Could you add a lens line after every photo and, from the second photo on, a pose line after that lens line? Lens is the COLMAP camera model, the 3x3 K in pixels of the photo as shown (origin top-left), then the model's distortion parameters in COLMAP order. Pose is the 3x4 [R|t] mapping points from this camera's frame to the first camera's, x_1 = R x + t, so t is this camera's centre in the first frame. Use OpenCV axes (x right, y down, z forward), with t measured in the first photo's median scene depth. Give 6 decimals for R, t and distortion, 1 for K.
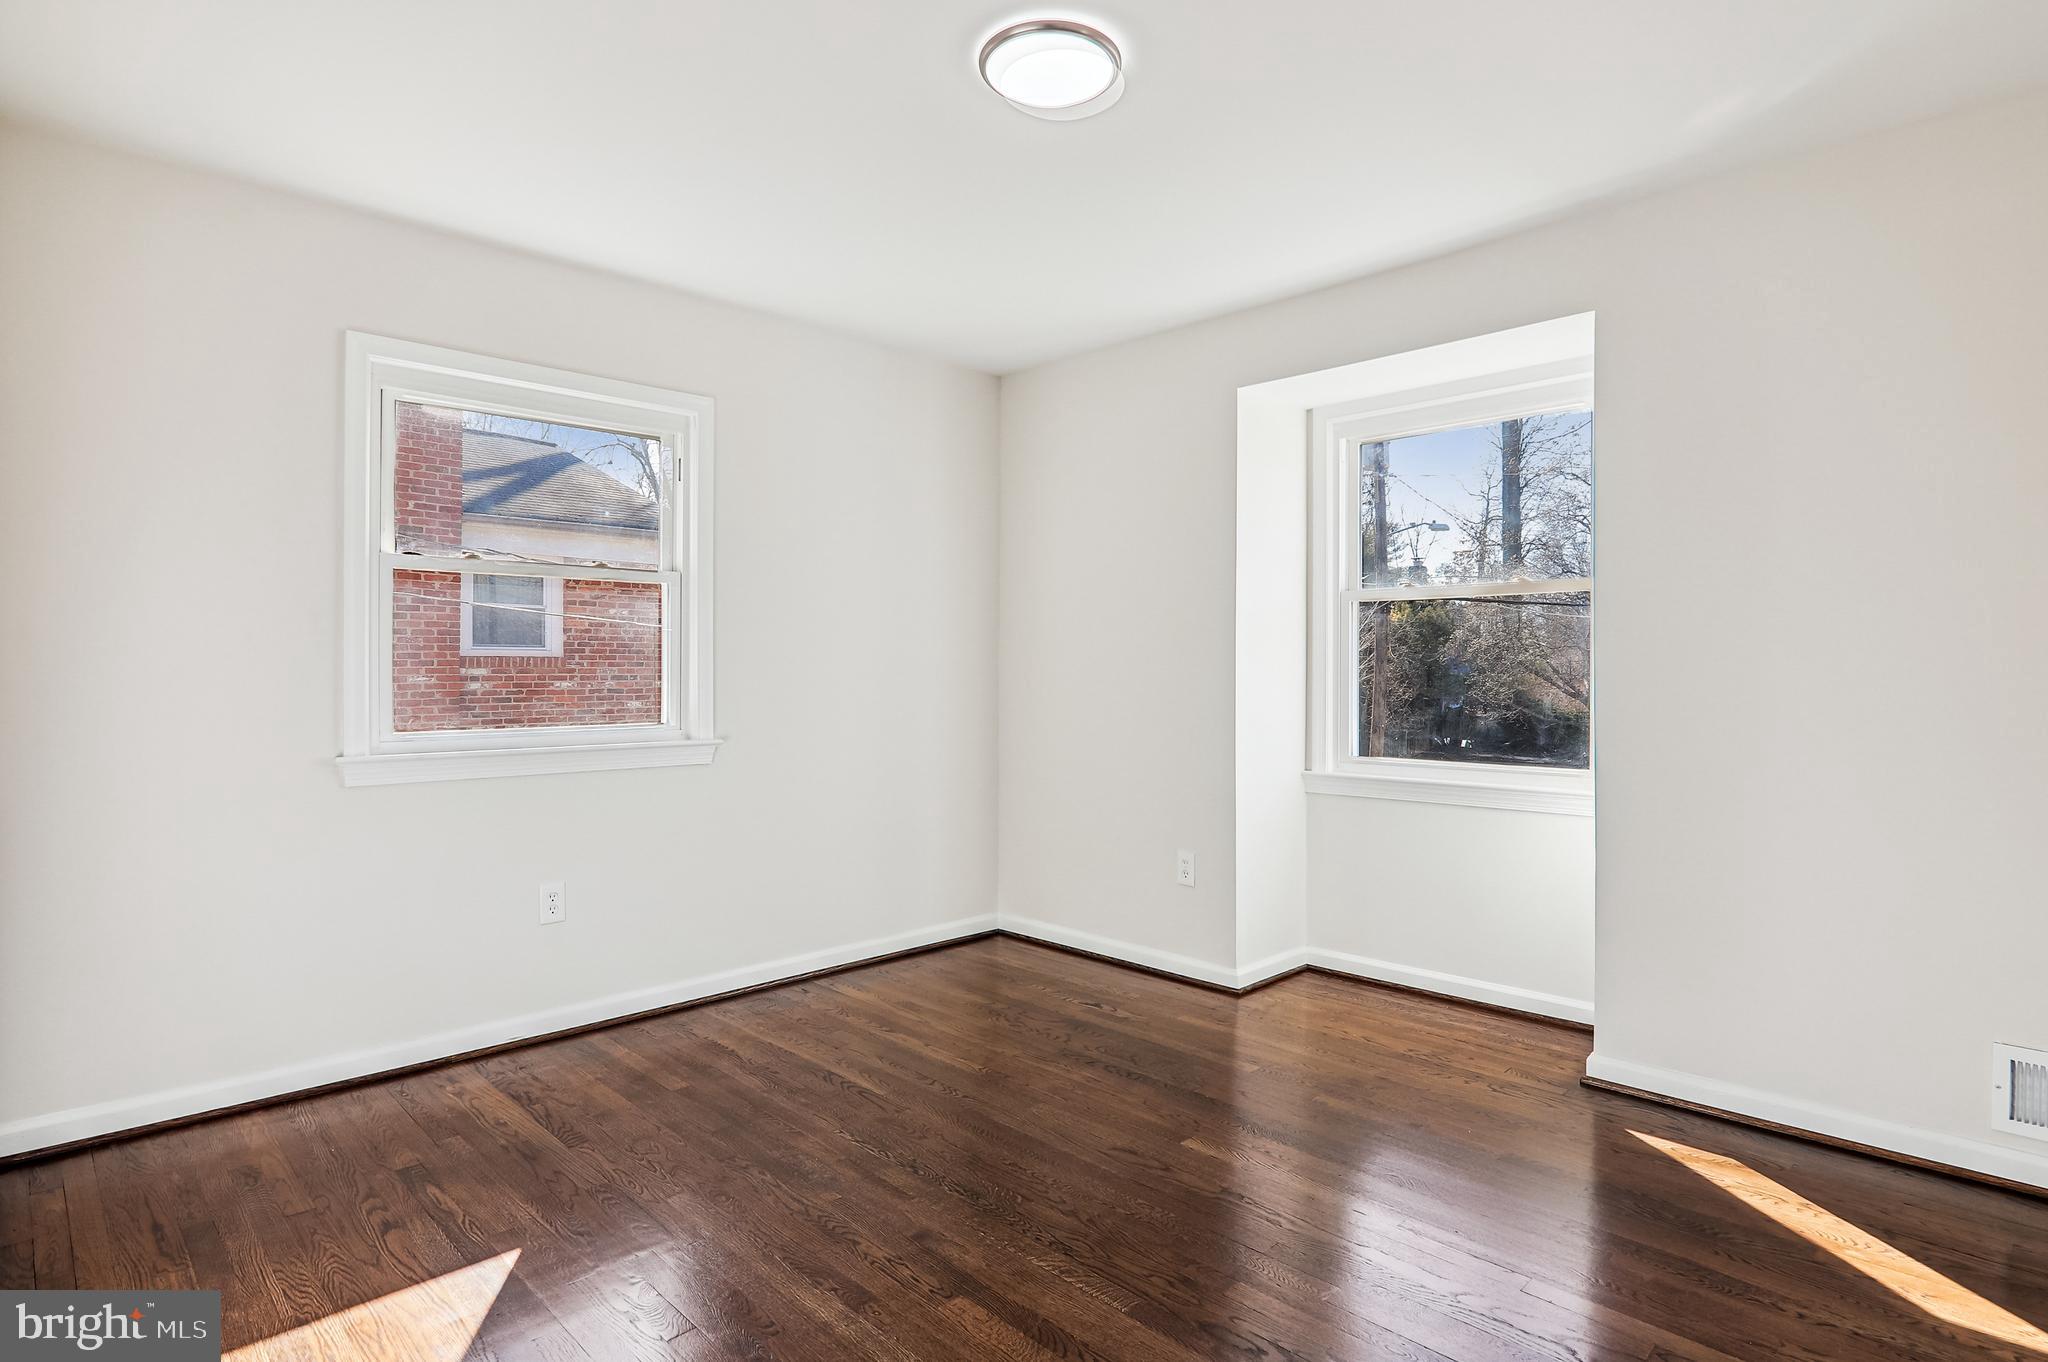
lens RADIAL K [[1026.0, 0, 1016.7], [0, 1026.0, 675.8], [0, 0, 1]] dist [-0.012564, -0.001454]
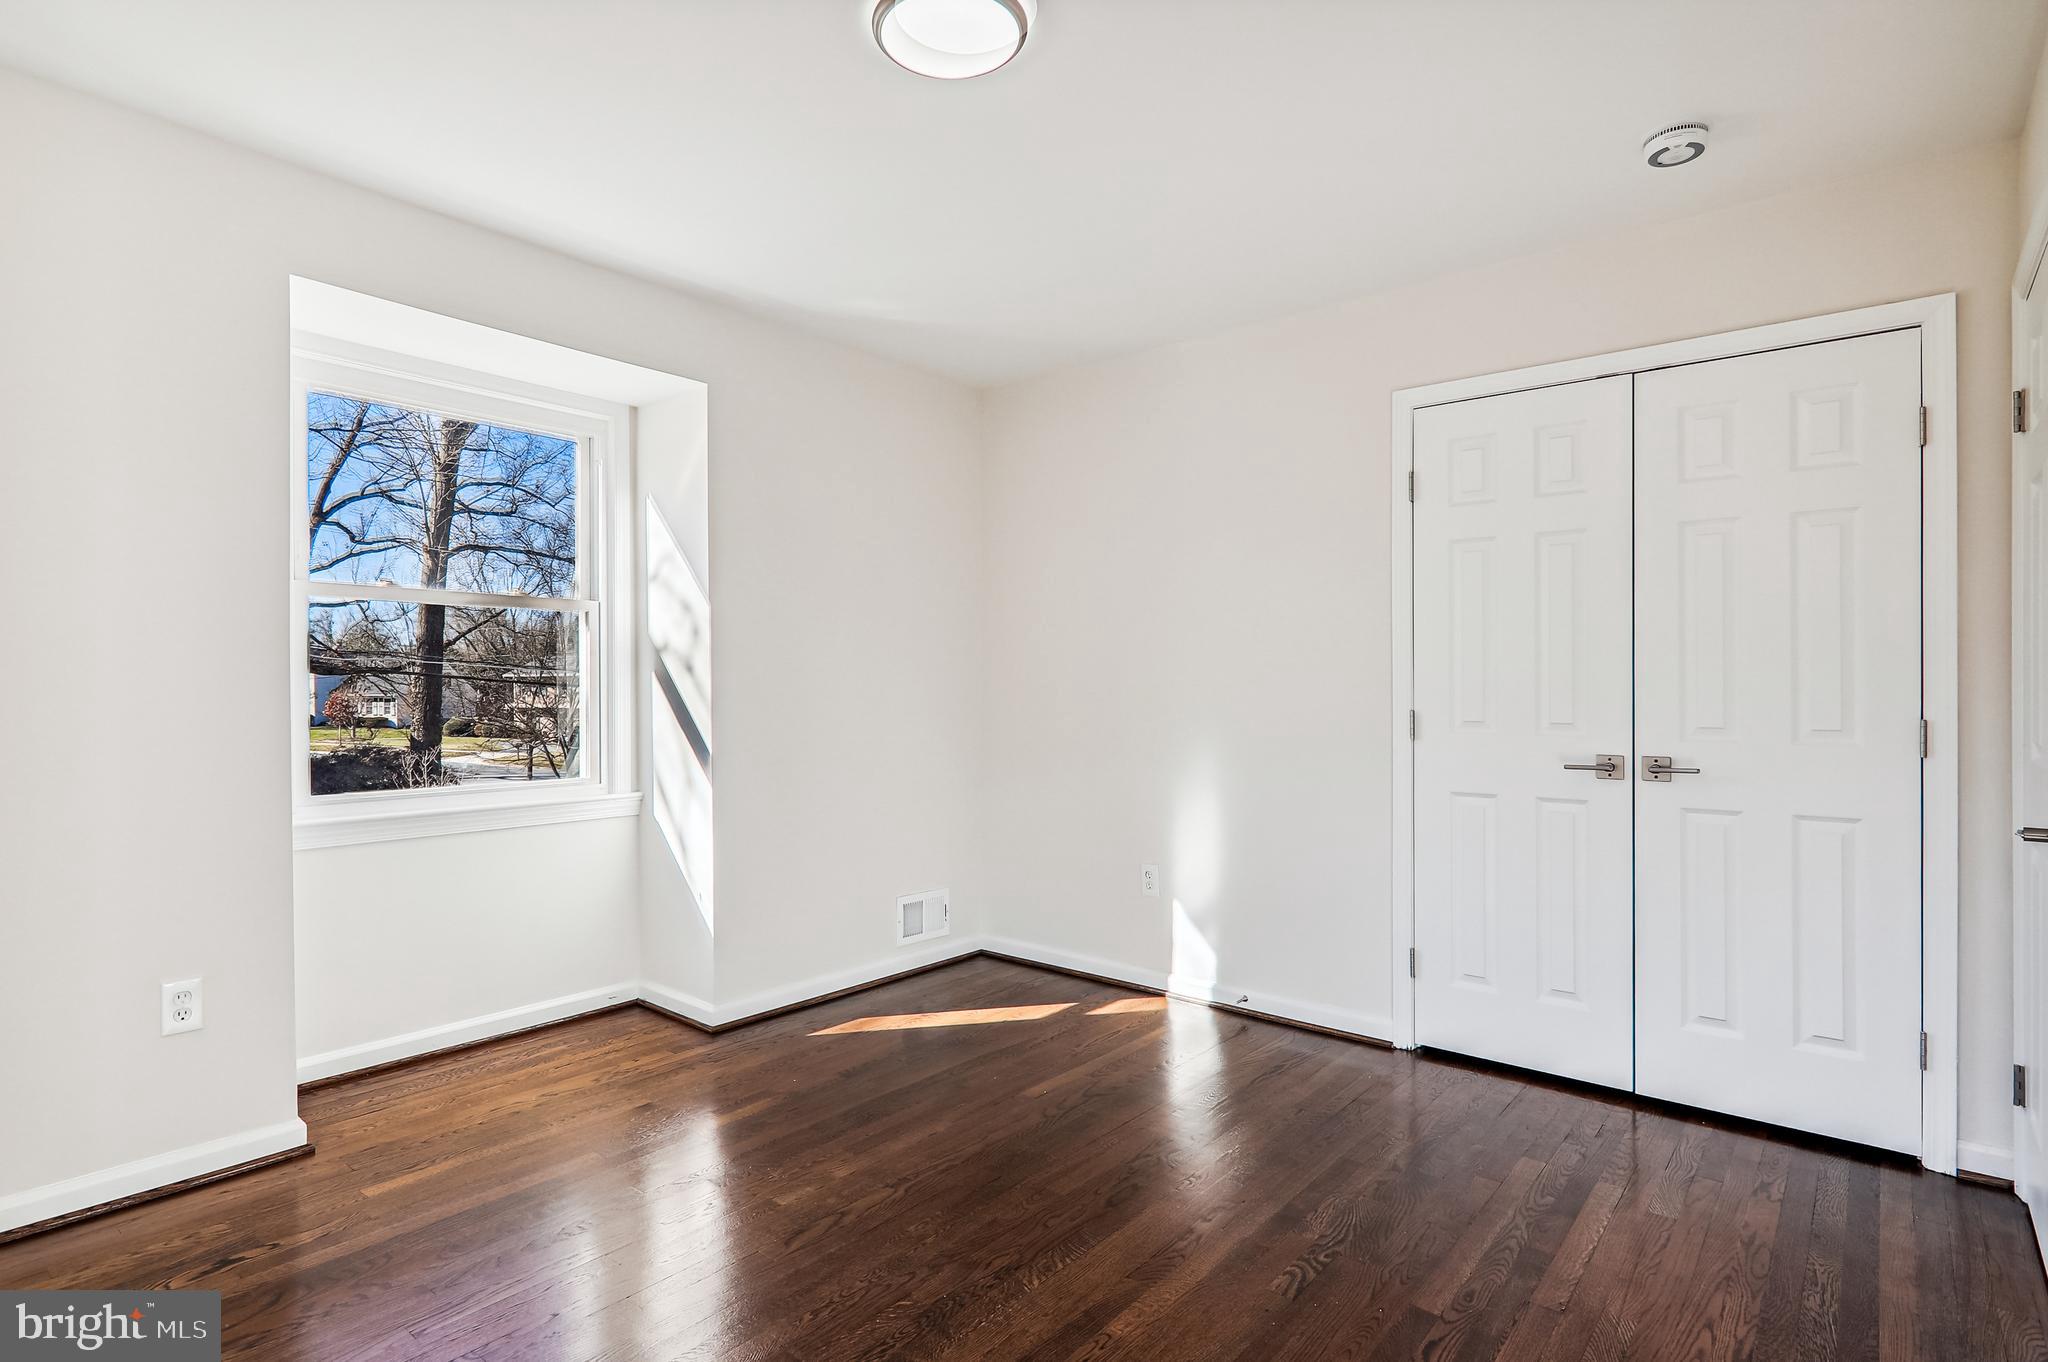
lens RADIAL K [[1026.0, 0, 1013.1], [0, 1026.0, 687.5], [0, 0, 1]] dist [-0.012564, -0.001454]
pose [[-0.085723, -0.002036, 0.996317, -0.698054], [-0.000496, 0.999998, 0.002001, -0.007184], [-0.996319, -0.000323, -0.085724, 0.795618]]
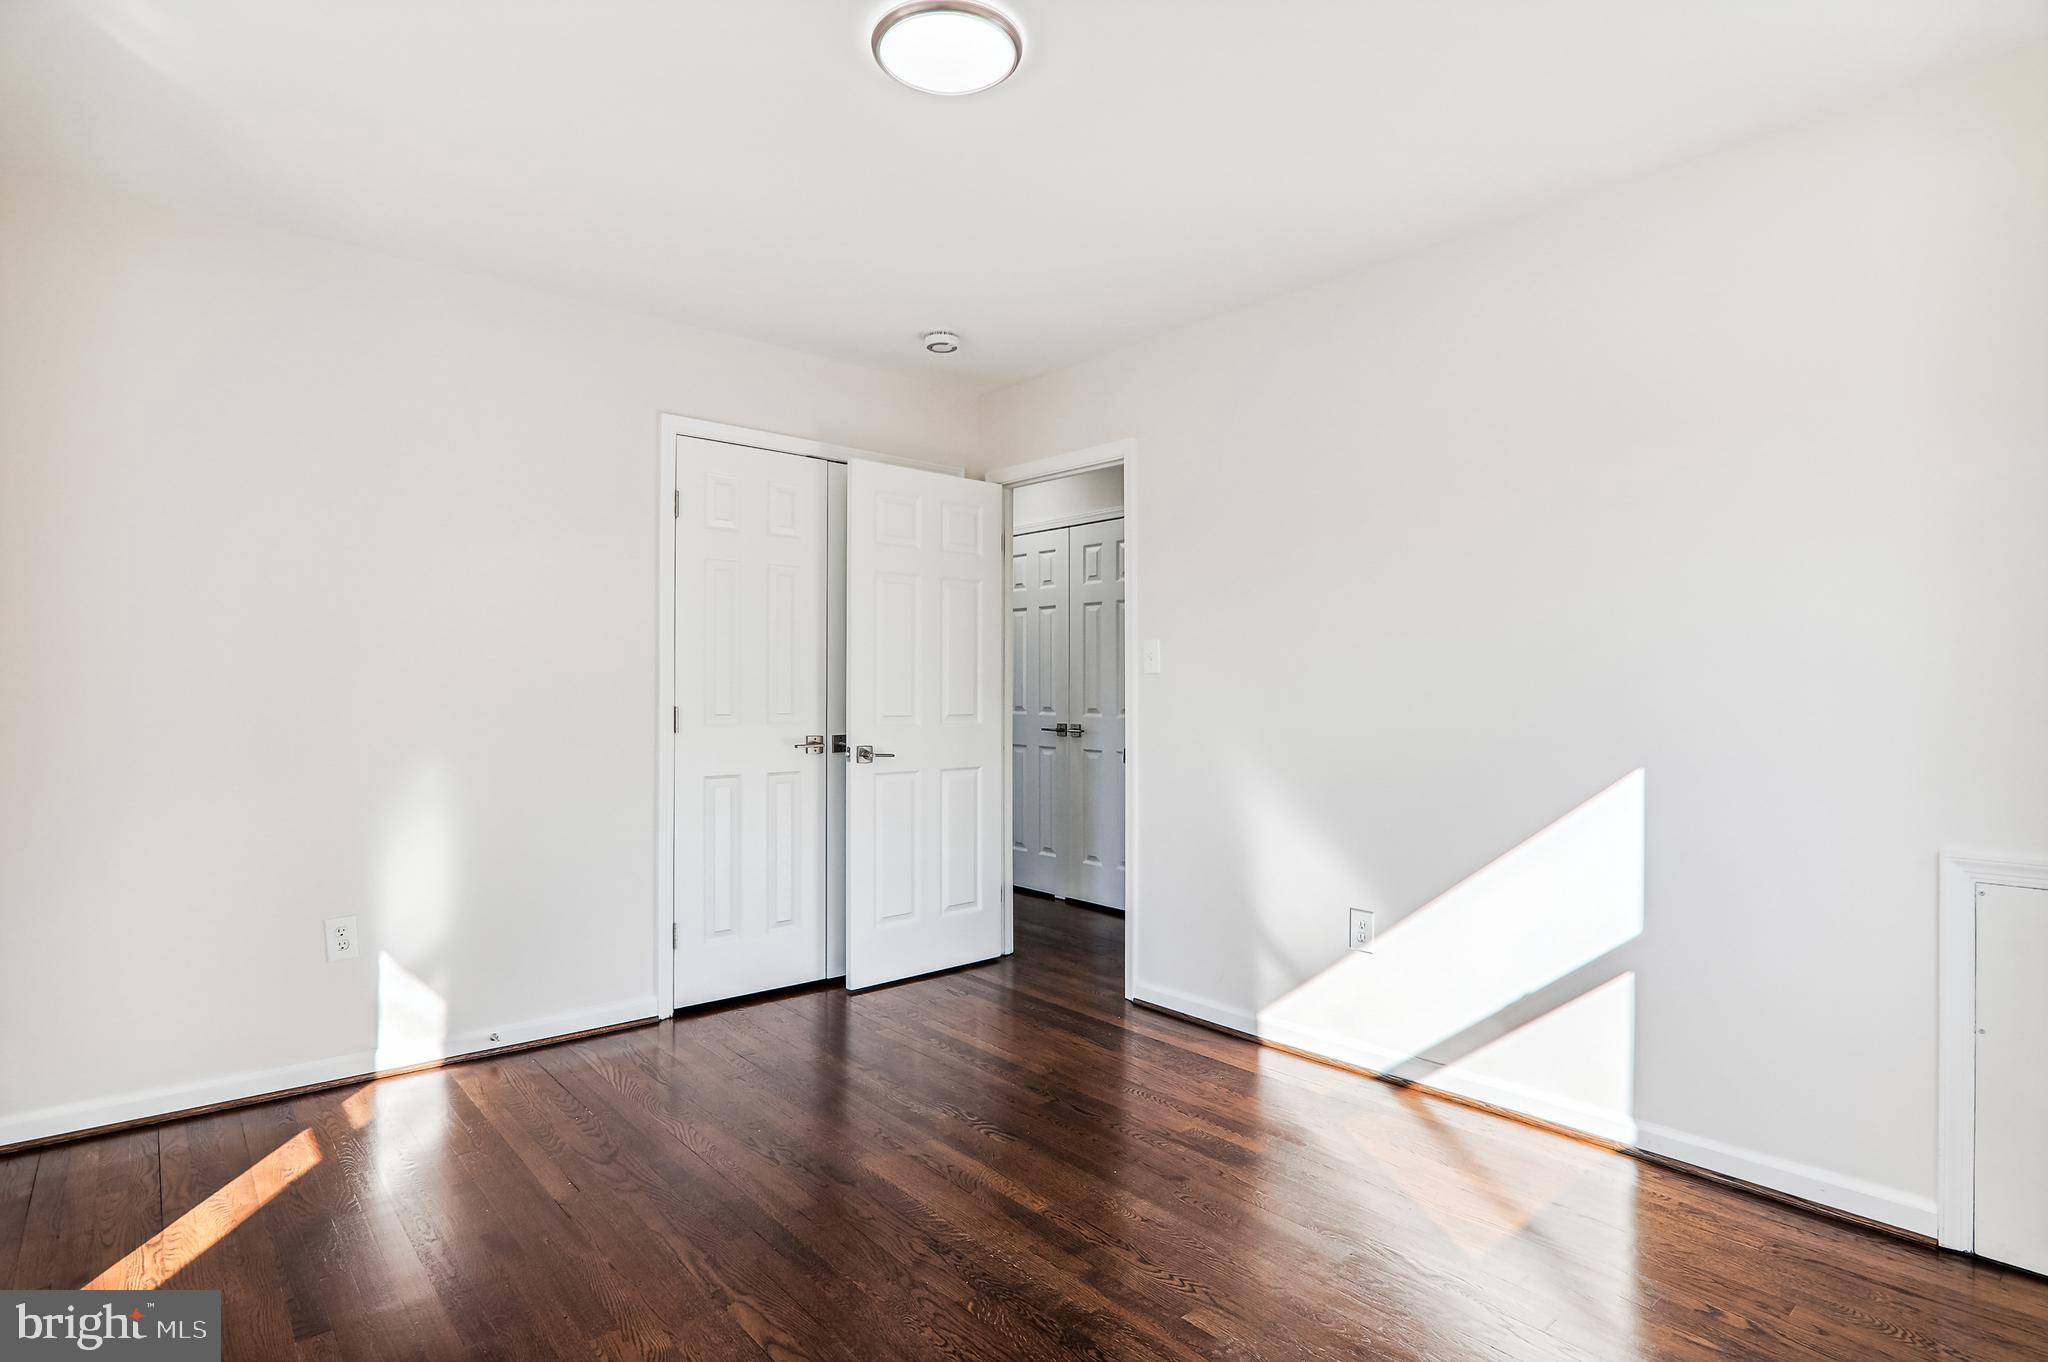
lens RADIAL K [[1026.0, 0, 984.1], [0, 1026.0, 677.5], [0, 0, 1]] dist [-0.012564, -0.001454]
pose [[-0.996263, -0.002952, 0.086320, -0.065598], [-0.003912, 0.999932, -0.010960, -0.003875], [-0.086282, -0.011257, -0.996207, 1.502324]]
